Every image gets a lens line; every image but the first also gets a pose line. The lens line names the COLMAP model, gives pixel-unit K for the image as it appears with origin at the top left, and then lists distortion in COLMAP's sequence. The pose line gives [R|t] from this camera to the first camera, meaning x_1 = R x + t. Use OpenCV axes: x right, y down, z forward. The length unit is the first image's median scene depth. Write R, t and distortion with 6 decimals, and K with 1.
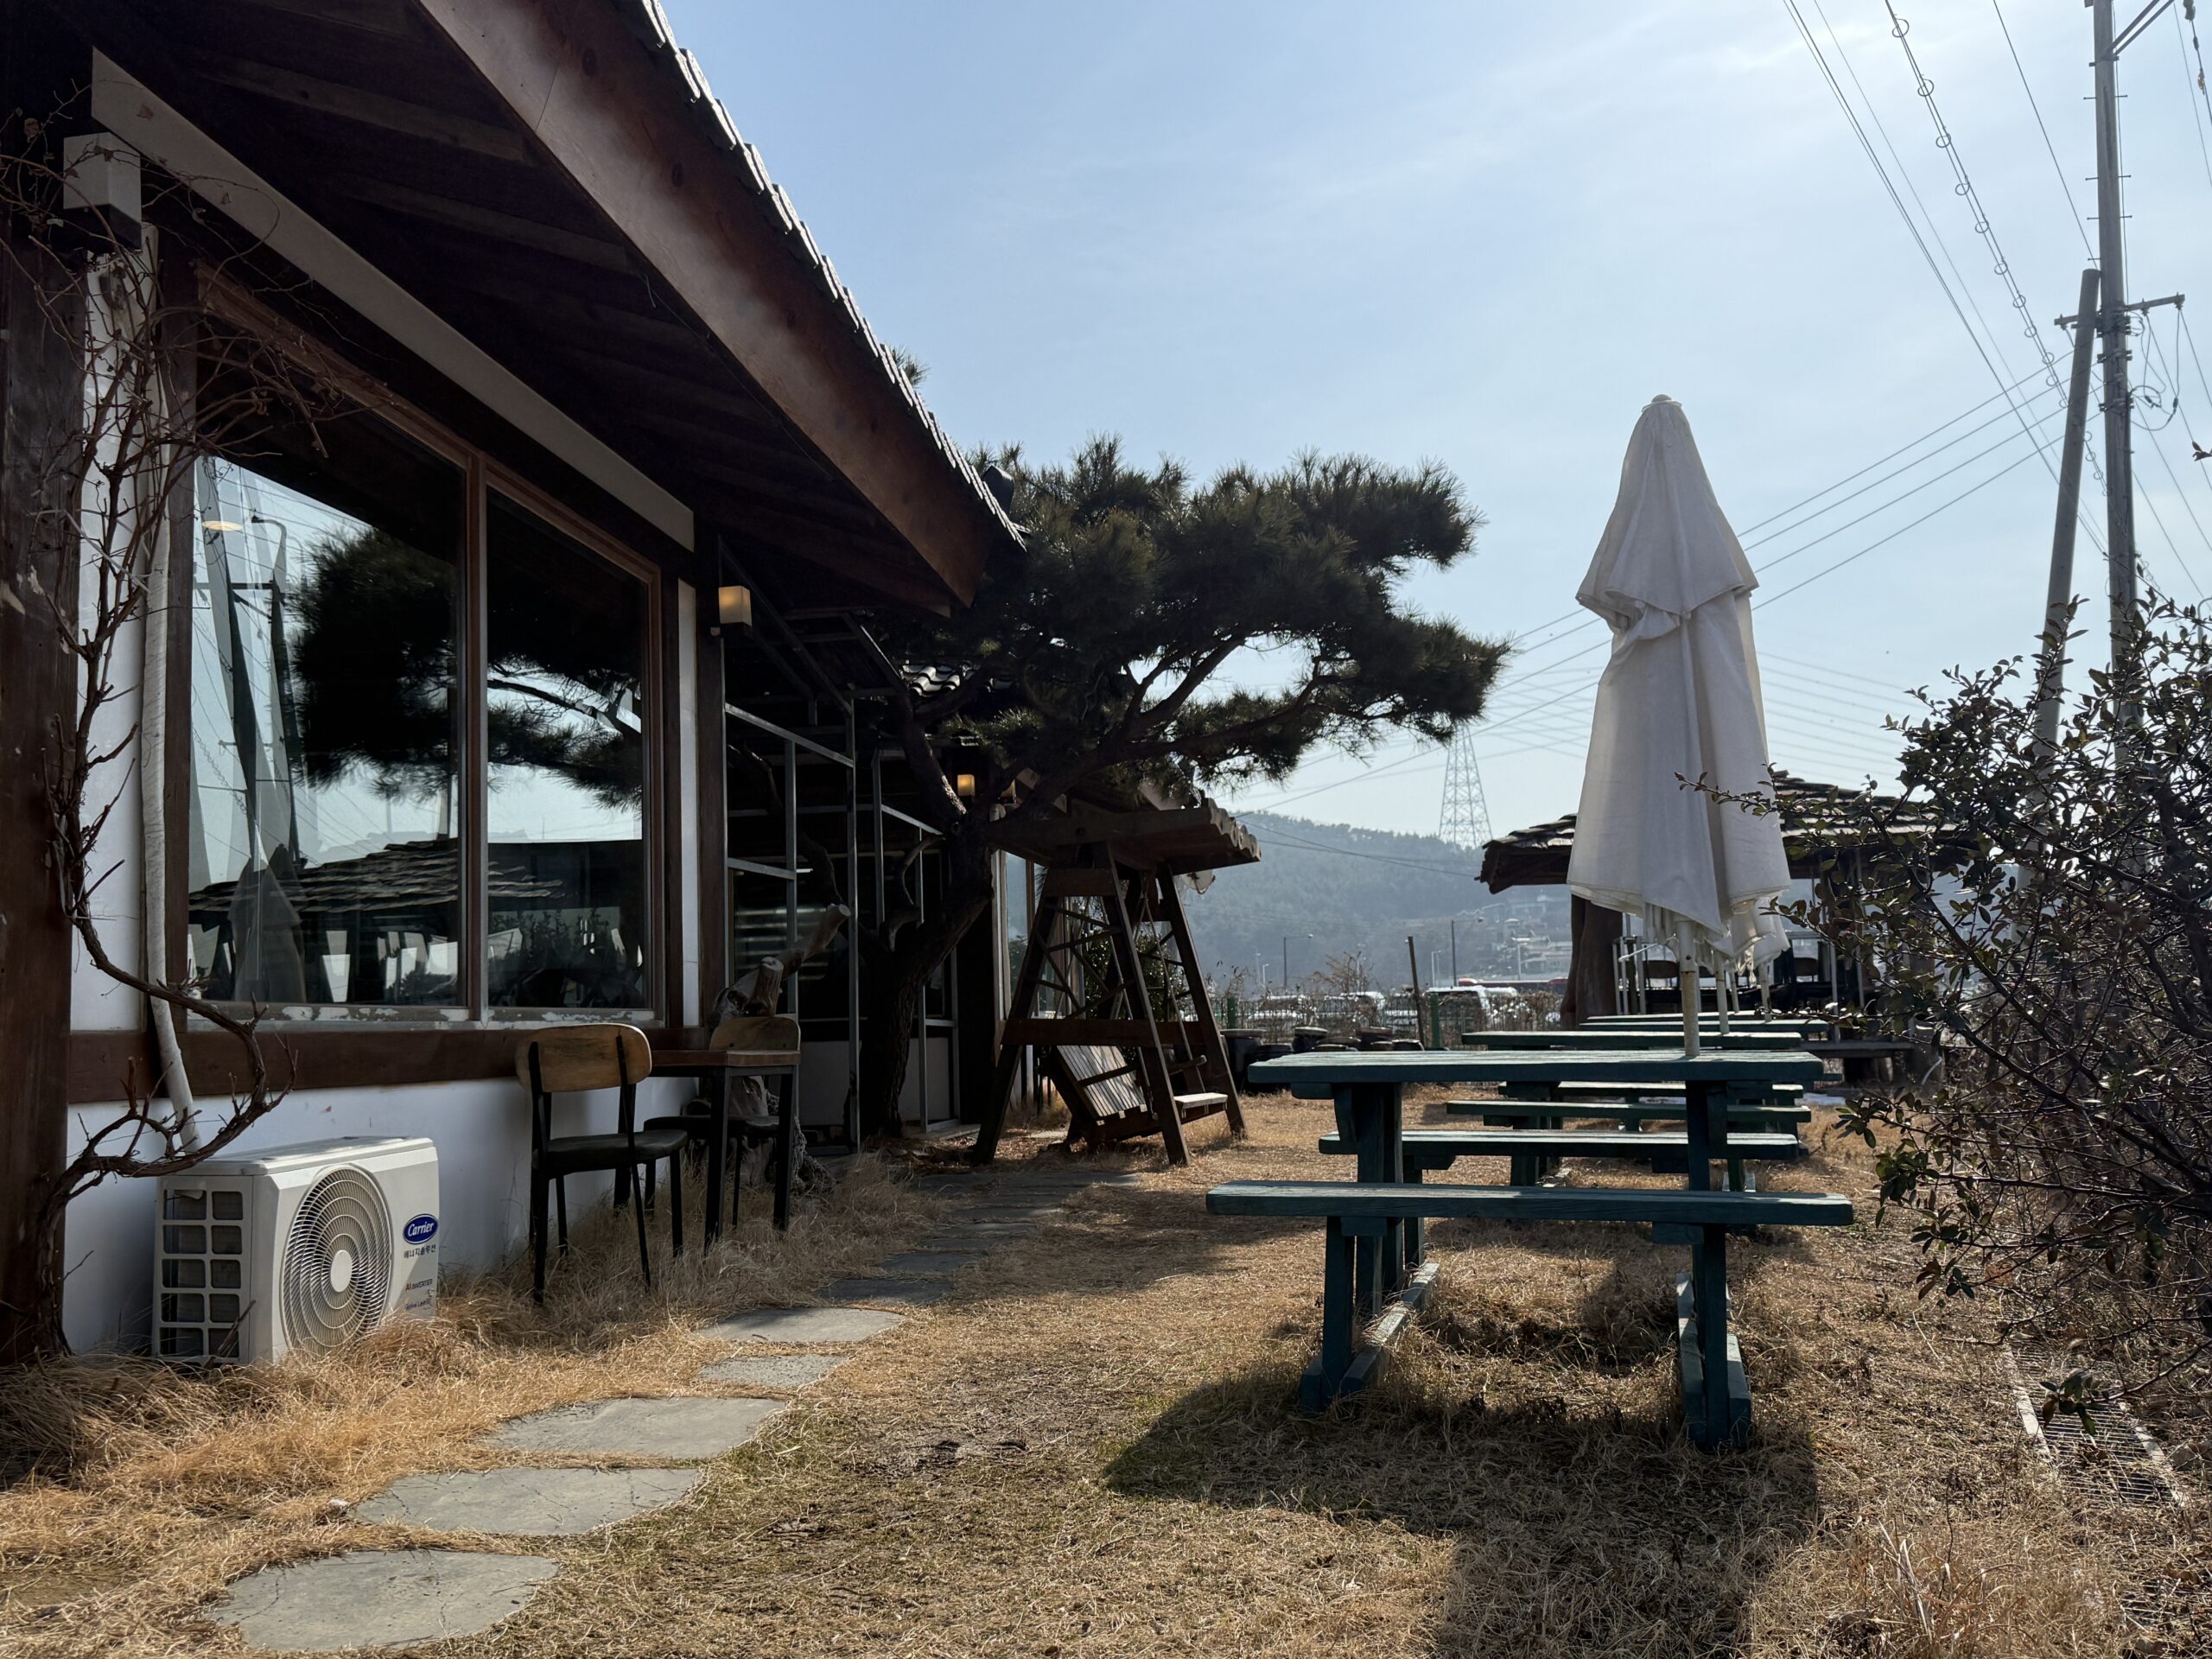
lens RADIAL K [[1841.3, 0, 1106.0], [0, 1841.3, 829.5], [0, 0, 1]] dist [0.170913, -0.326085]
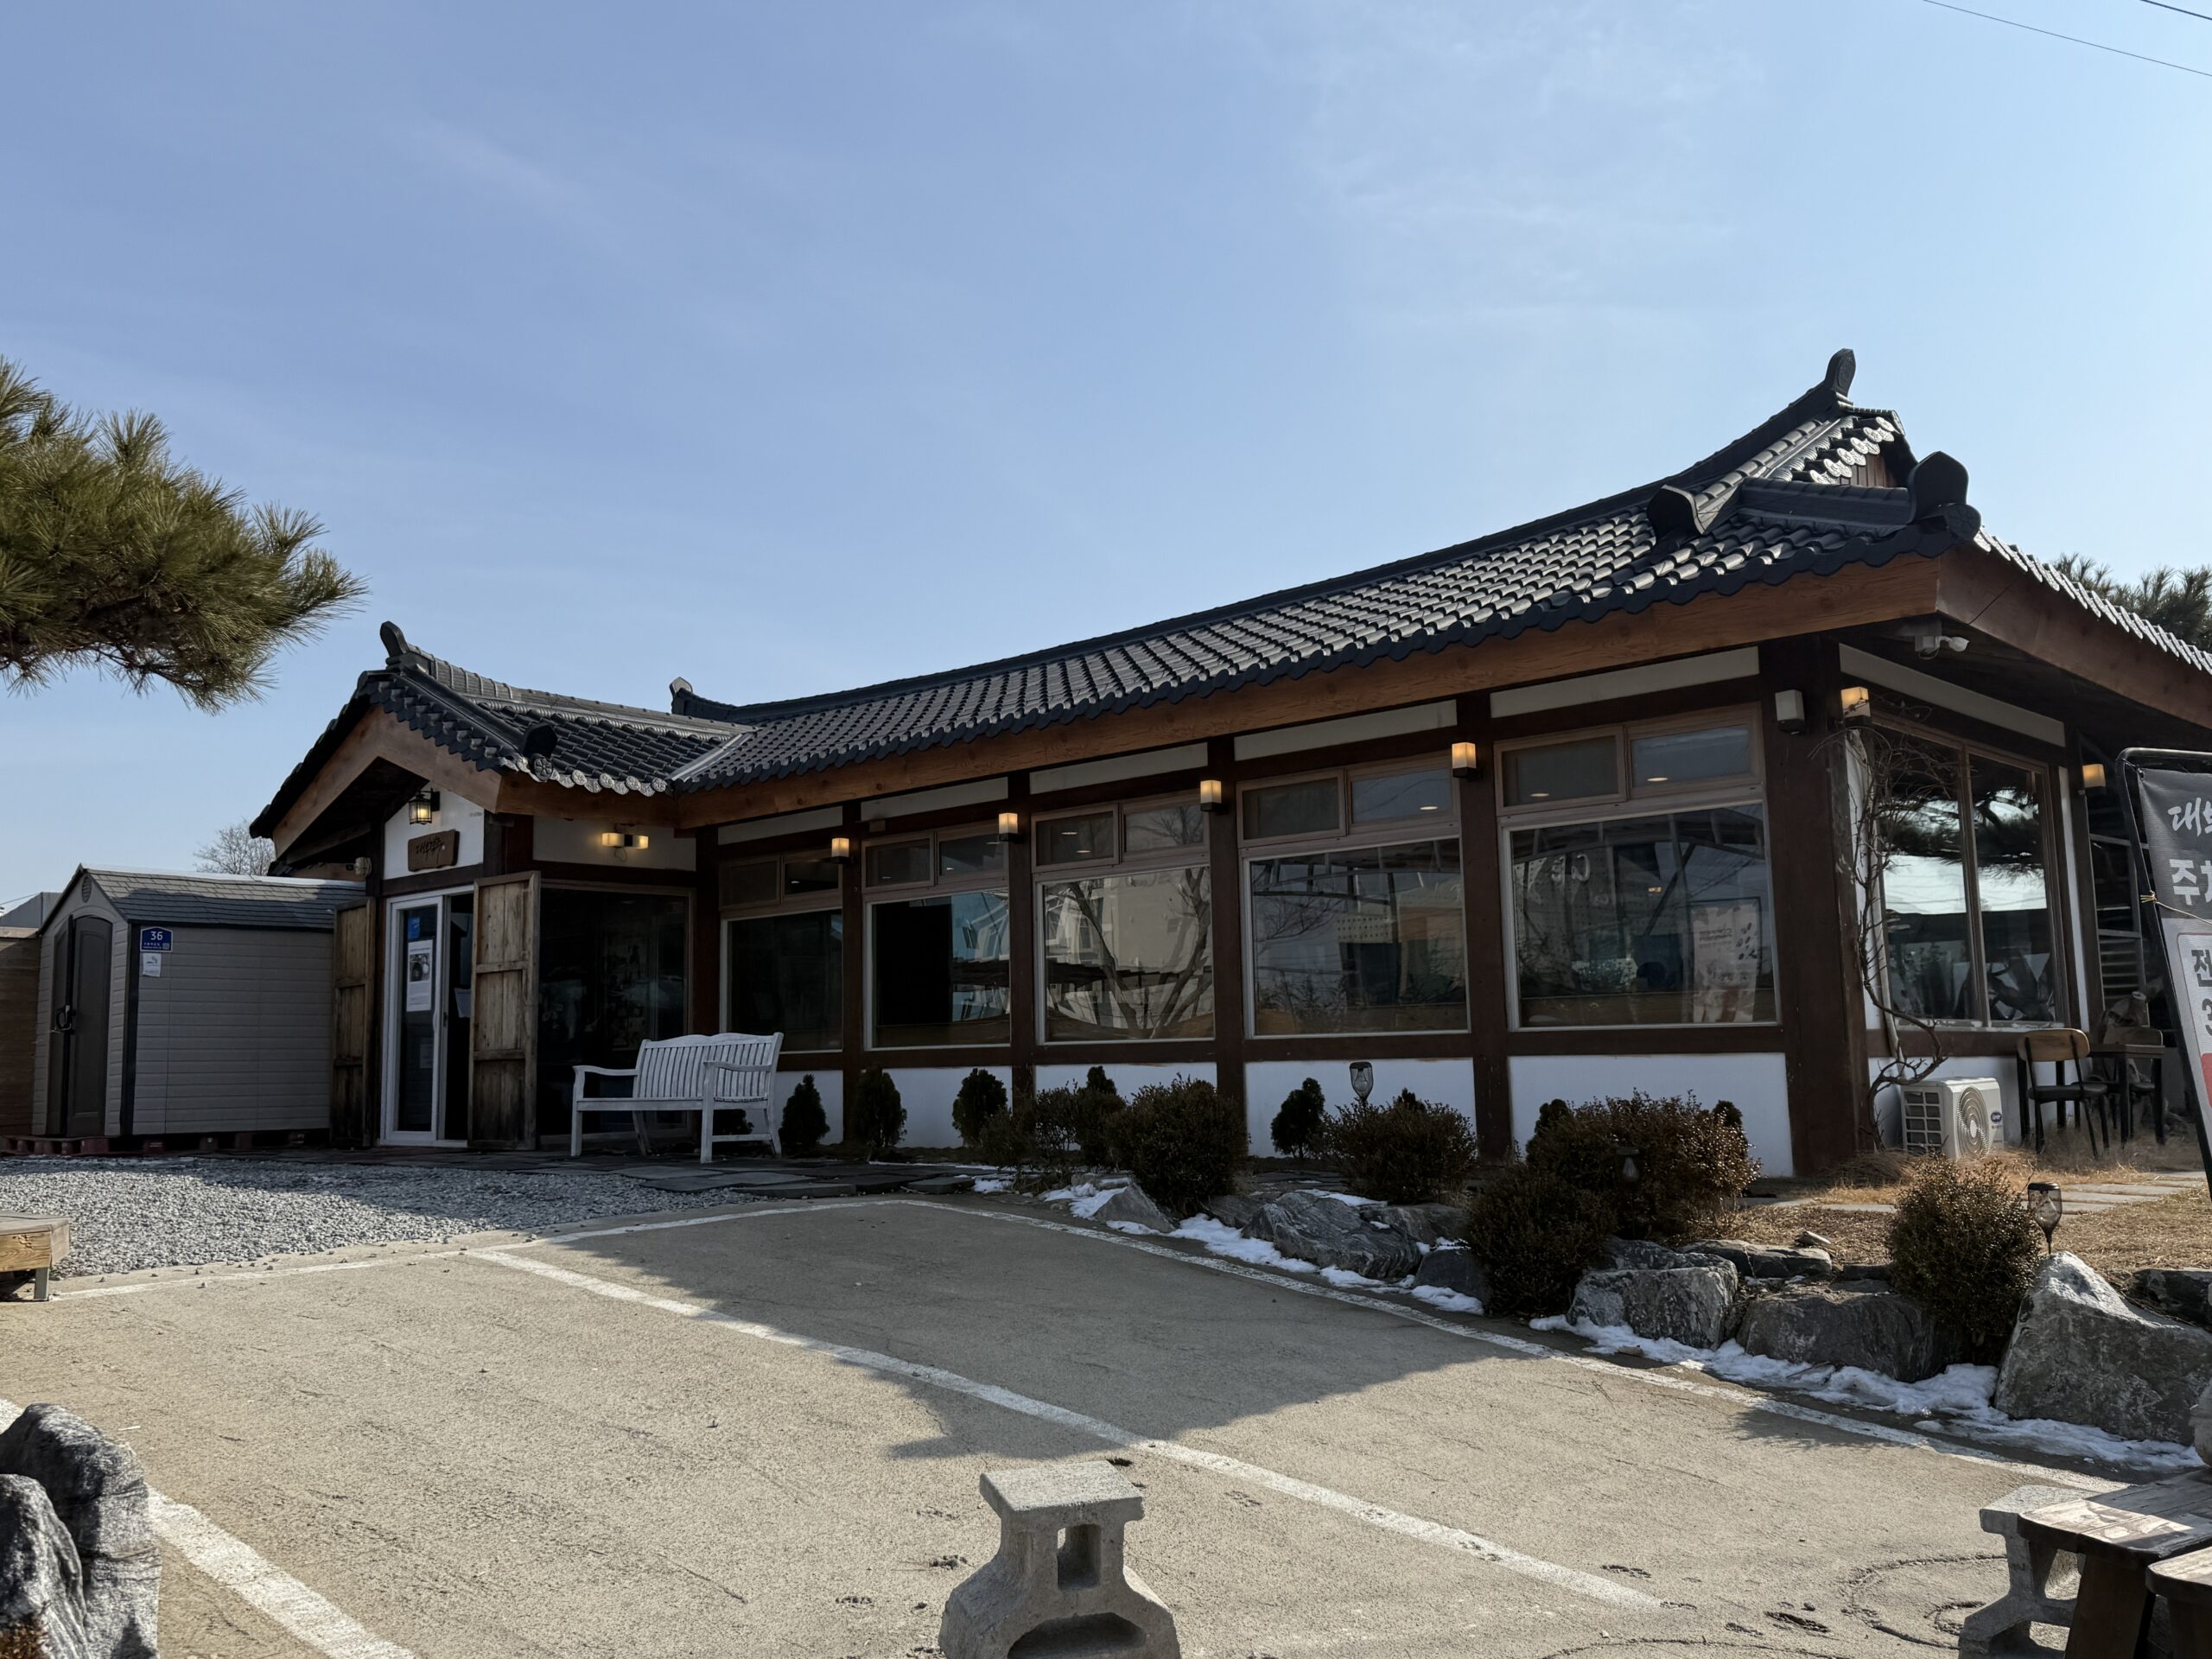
lens RADIAL K [[1841.3, 0, 1106.0], [0, 1841.3, 829.5], [0, 0, 1]] dist [0.170913, -0.326085]
pose [[0.800566, -0.064403, -0.595774, 0.132313], [0.060138, 0.997823, -0.027055, -0.119844], [0.596220, -0.014170, 0.802696, -1.267761]]
